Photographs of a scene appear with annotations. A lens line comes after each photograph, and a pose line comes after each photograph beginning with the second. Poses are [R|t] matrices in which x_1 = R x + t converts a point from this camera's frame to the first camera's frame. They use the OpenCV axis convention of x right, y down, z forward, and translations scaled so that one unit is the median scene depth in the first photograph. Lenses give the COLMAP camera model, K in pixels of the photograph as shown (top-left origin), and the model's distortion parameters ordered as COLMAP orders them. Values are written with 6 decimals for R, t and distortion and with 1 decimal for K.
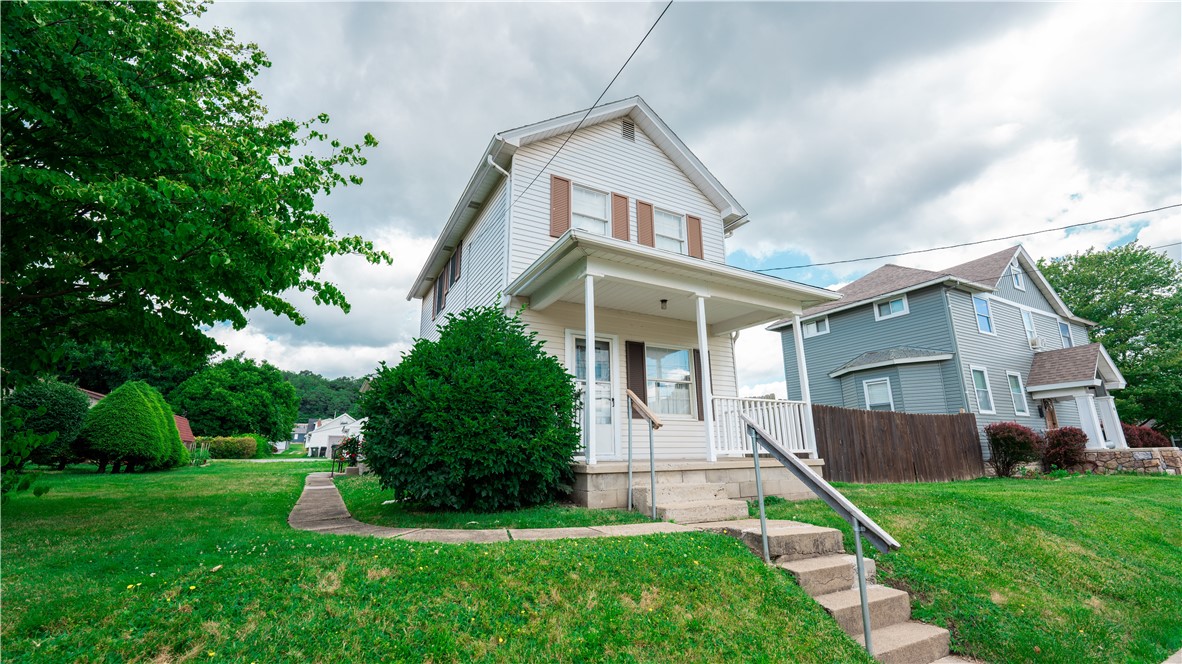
lens RADIAL K [[475.6, 0, 586.3], [0, 475.6, 333.5], [0, 0, 1]] dist [-0.008387, -0.000570]
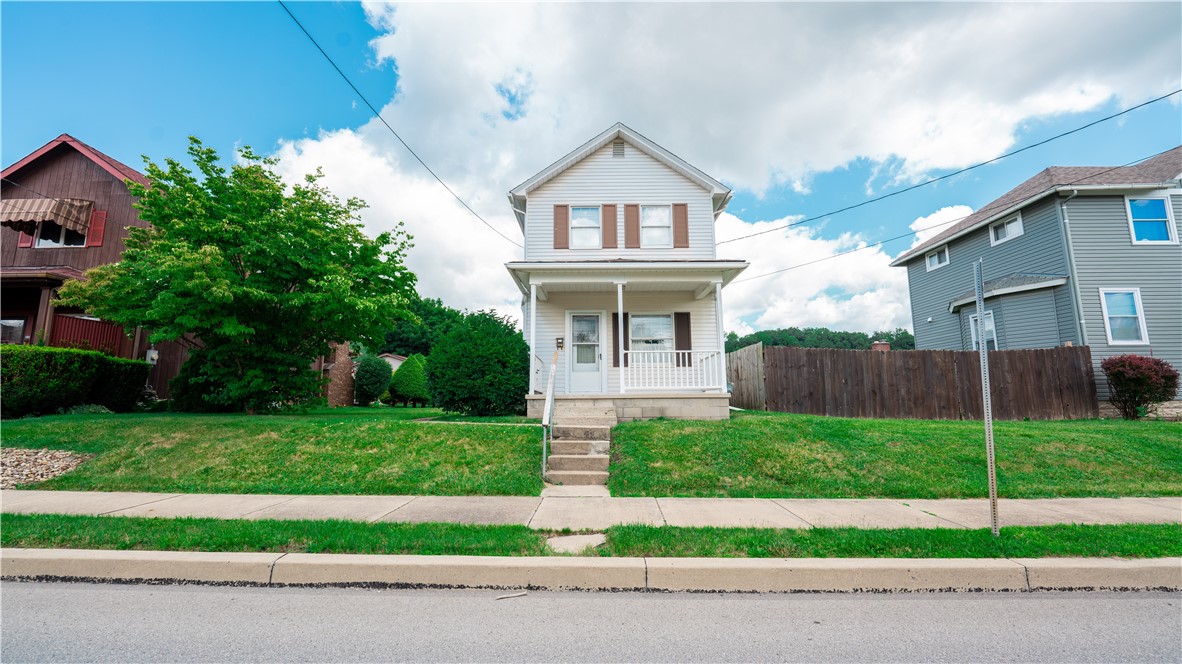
lens RADIAL K [[475.6, 0, 586.3], [0, 475.6, 333.5], [0, 0, 1]] dist [-0.008387, -0.000570]
pose [[0.868749, -0.068401, -0.490506, 0.541809], [0.118727, 0.990300, 0.072183, -0.027125], [0.480811, -0.120945, 0.868443, -0.210126]]
